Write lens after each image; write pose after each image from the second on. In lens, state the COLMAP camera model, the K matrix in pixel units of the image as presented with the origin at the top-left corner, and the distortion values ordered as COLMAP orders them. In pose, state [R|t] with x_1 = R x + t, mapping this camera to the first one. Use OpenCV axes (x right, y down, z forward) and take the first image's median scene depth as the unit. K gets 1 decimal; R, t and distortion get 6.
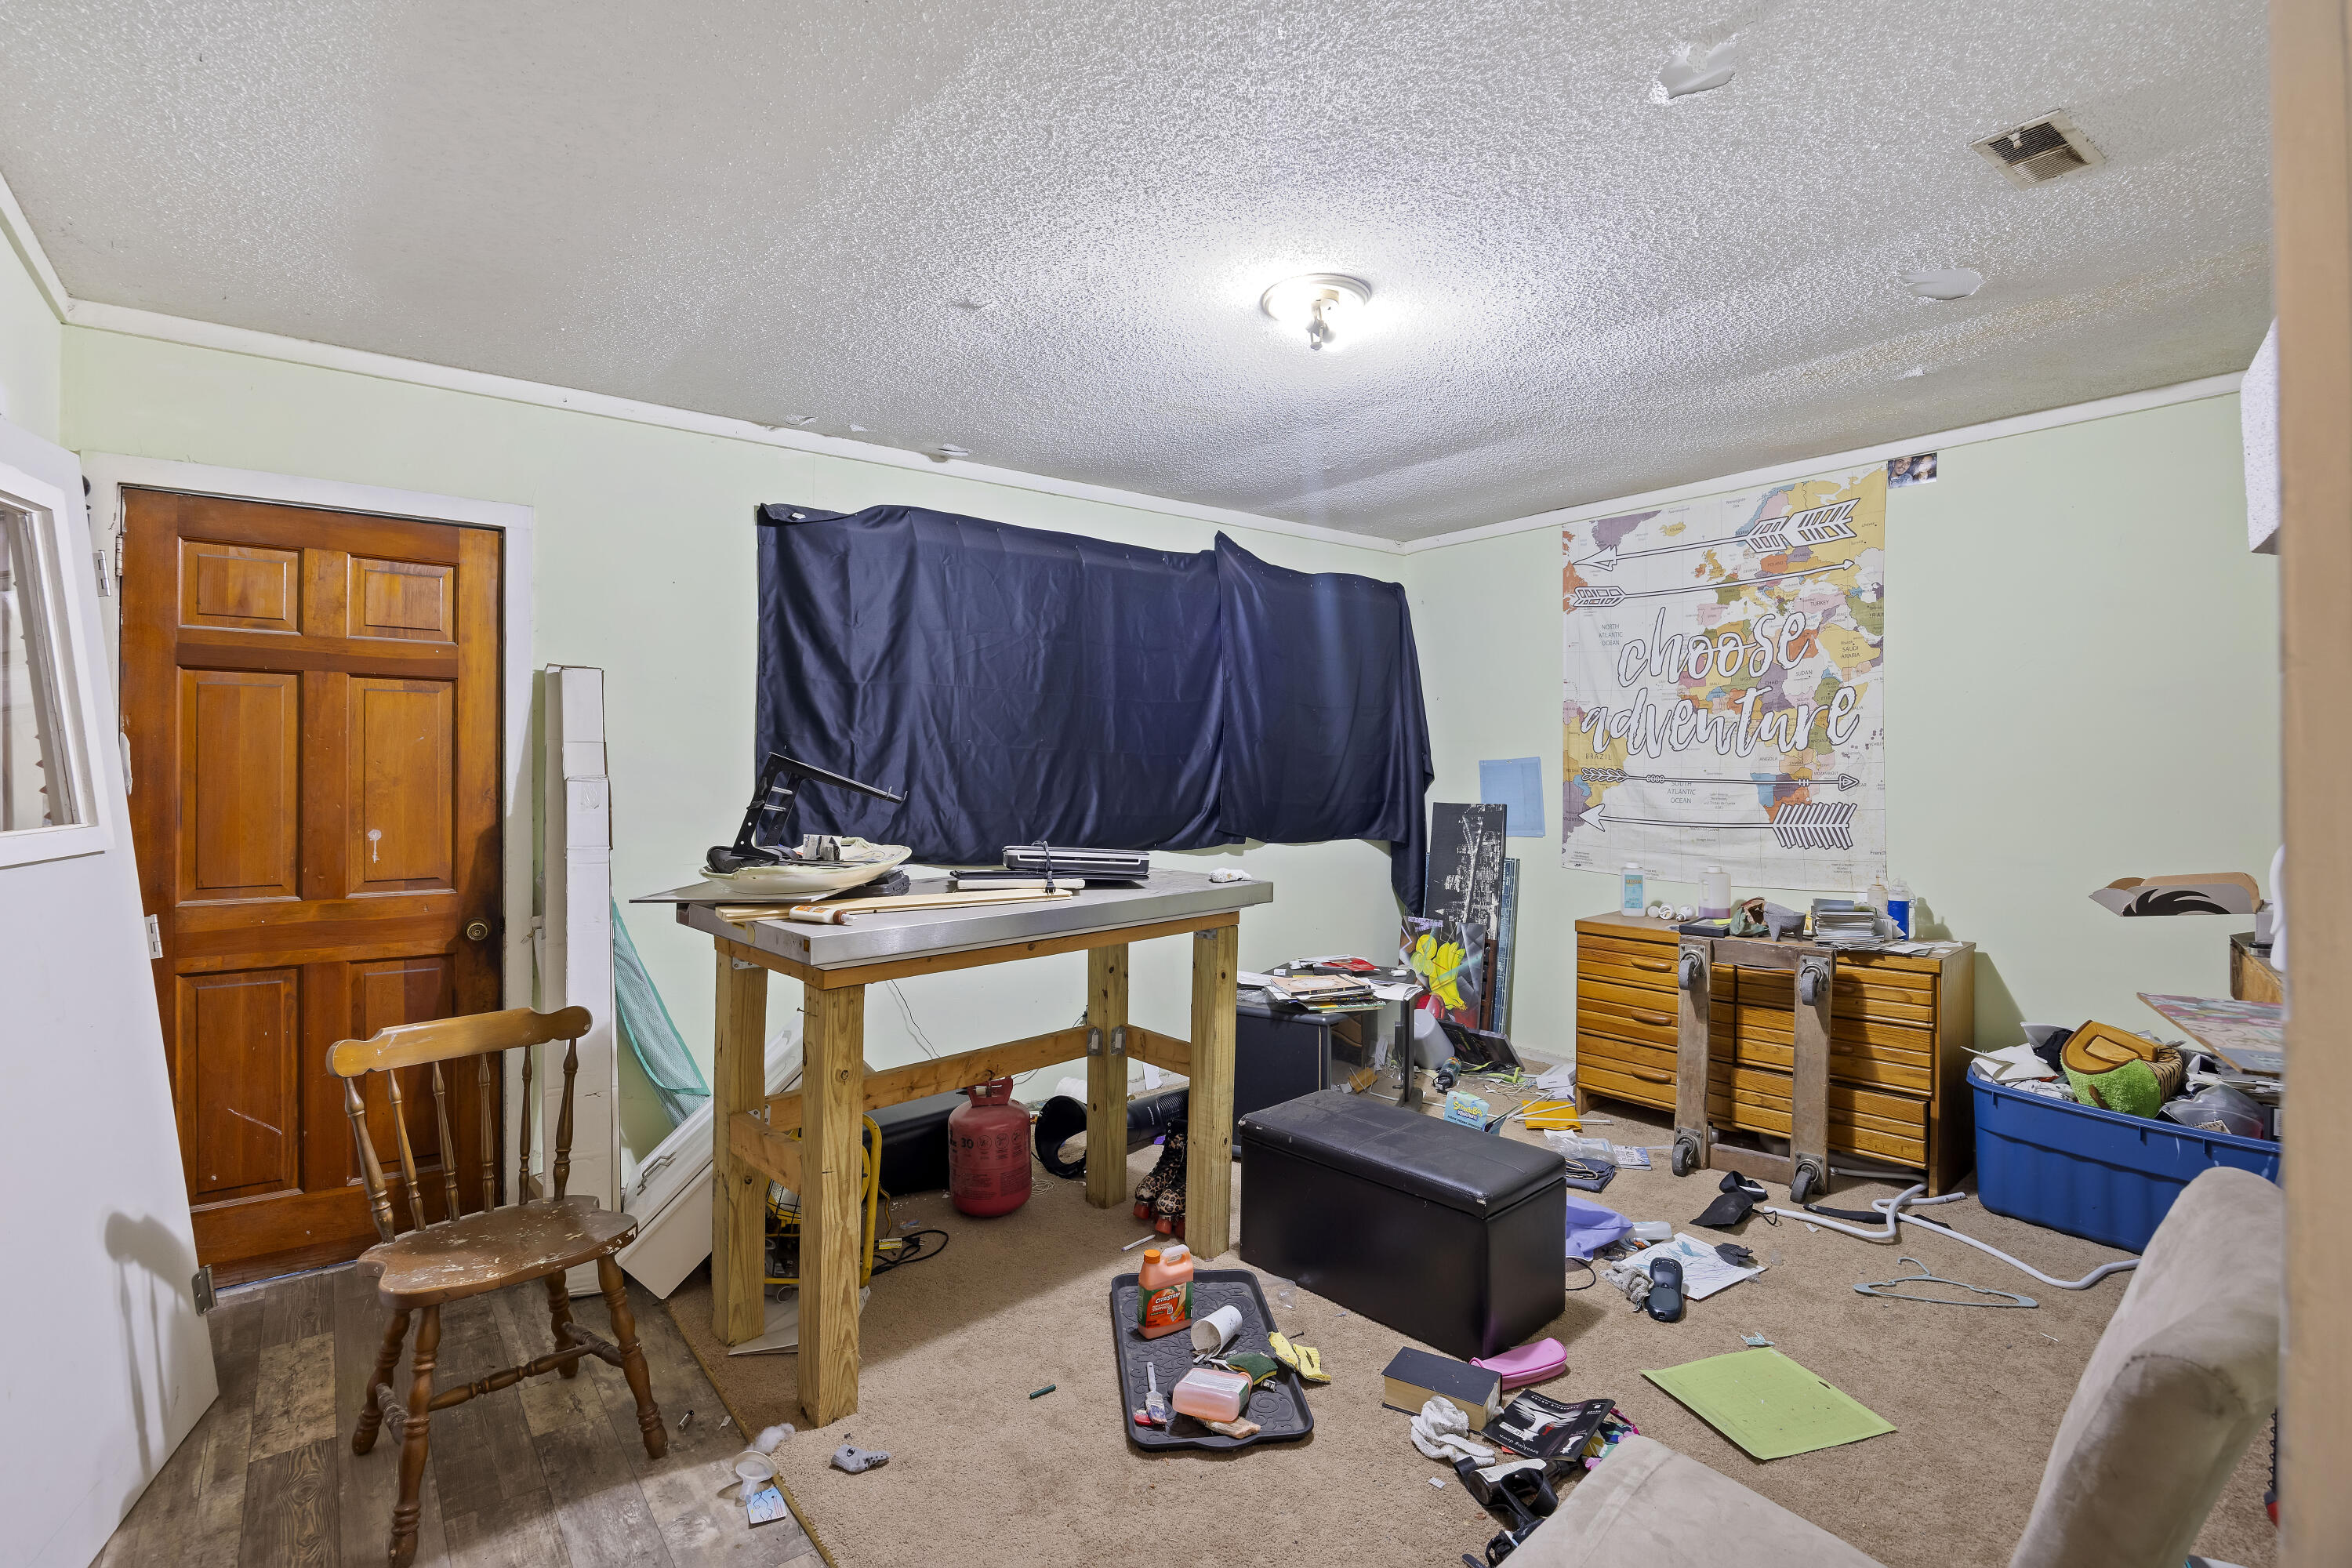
lens RADIAL K [[1163.1, 0, 1176.0], [0, 1163.1, 784.0], [0, 0, 1]] dist [-0.028251, 0.000125]
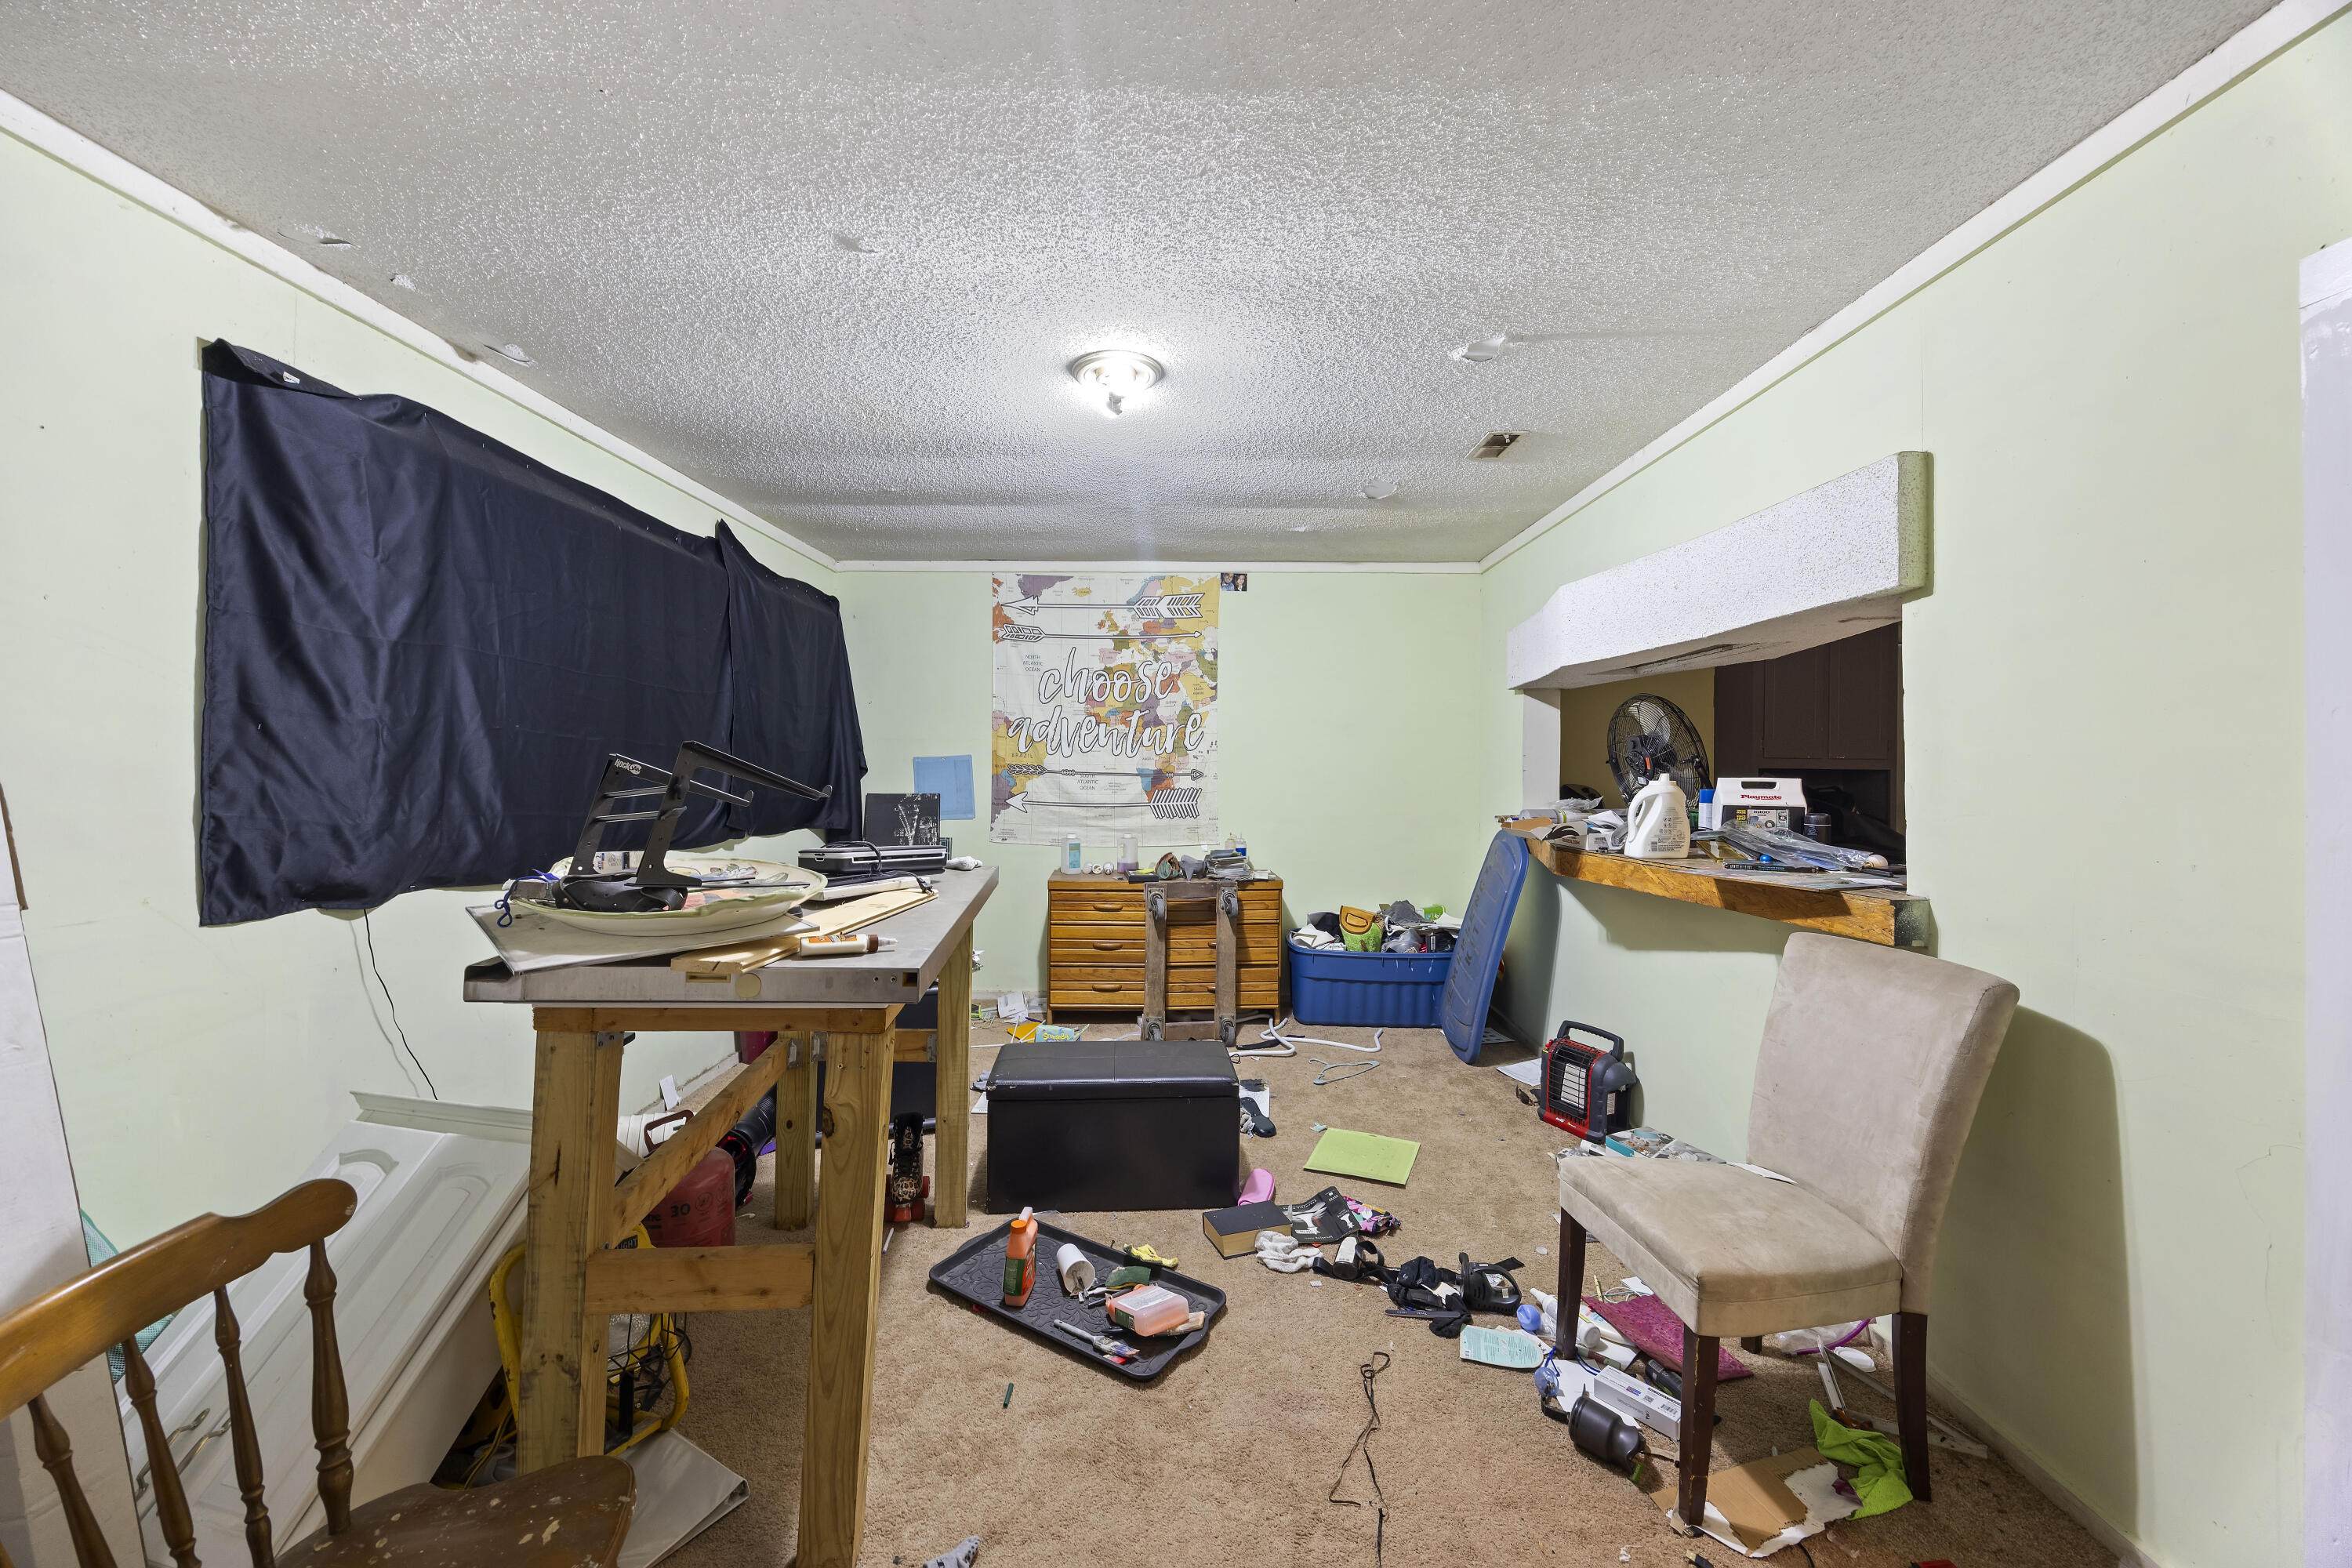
lens RADIAL K [[941.4, 0, 1170.4], [0, 941.4, 774.2], [0, 0, 1]] dist [-0.008143, -0.000036]
pose [[0.586567, -0.003275, 0.809894, -0.441098], [0.003649, 0.999992, 0.001401, -0.003785], [-0.809892, 0.002133, 0.586575, 0.268220]]
